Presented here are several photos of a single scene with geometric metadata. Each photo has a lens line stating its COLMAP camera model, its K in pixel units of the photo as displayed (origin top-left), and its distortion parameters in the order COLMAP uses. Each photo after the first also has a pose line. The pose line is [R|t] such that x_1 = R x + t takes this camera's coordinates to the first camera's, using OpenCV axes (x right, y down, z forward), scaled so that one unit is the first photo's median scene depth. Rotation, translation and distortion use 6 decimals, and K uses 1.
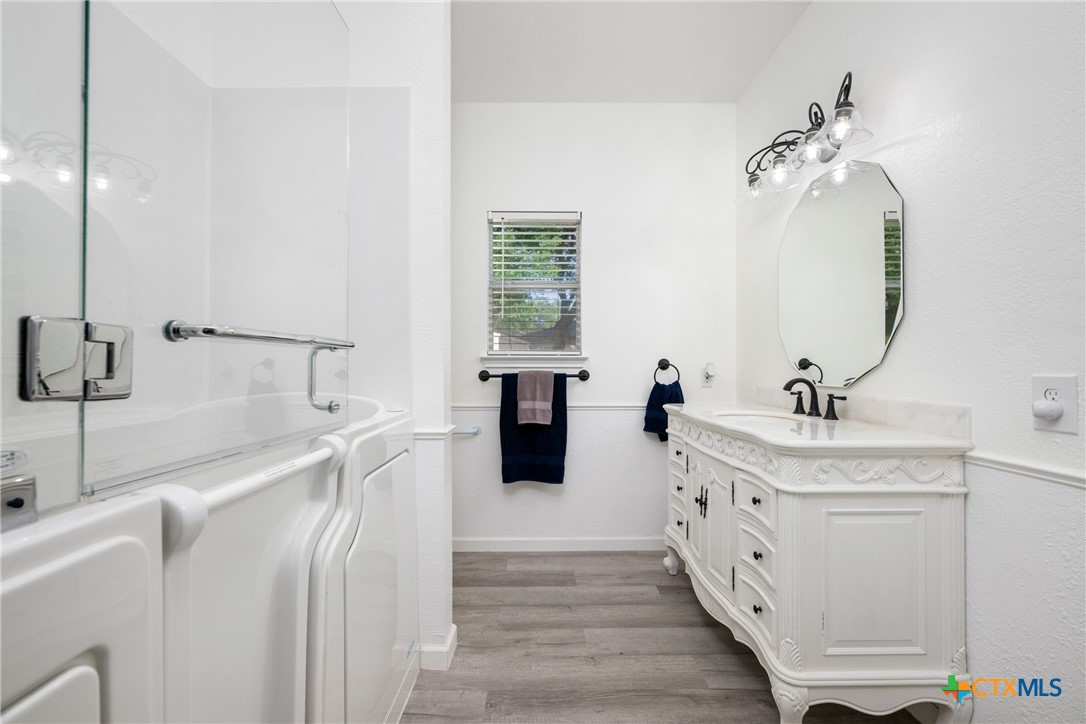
lens RADIAL K [[431.1, 0, 541.6], [0, 431.1, 363.7], [0, 0, 1]] dist [-0.001946, 0.000124]
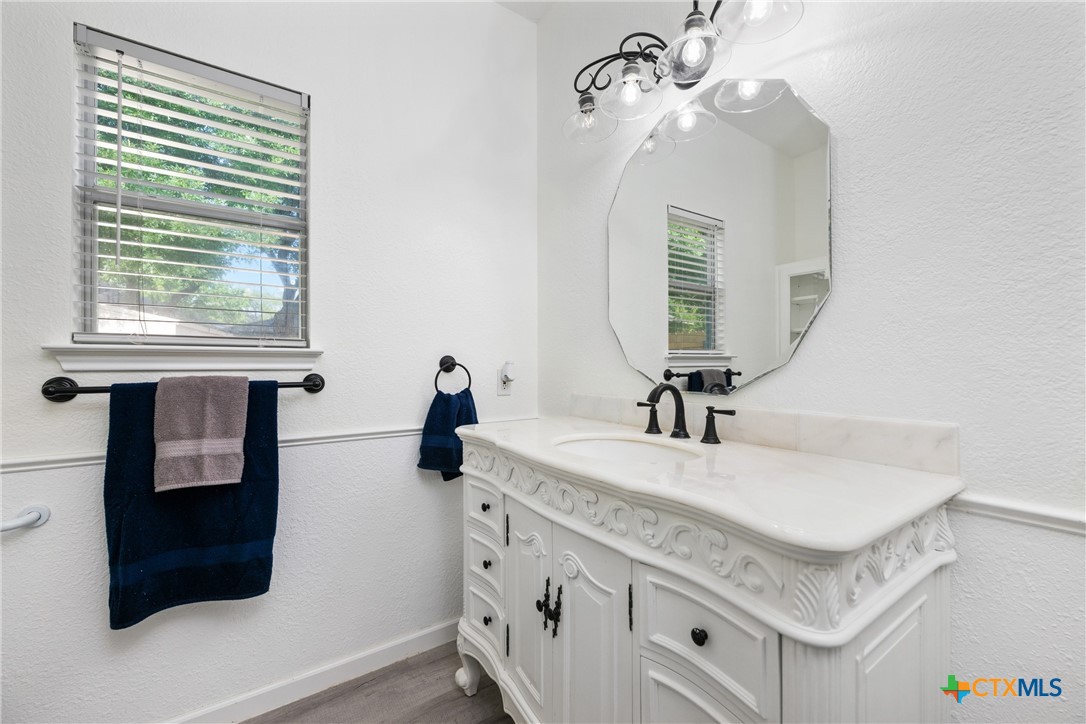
lens RADIAL K [[431.1, 0, 541.6], [0, 431.1, 363.7], [0, 0, 1]] dist [-0.001946, 0.000124]
pose [[0.834883, 0.001095, 0.550426, 0.038228], [-0.001294, 0.999999, -0.000027, 0.000813], [-0.550426, -0.000690, 0.834884, 0.380499]]
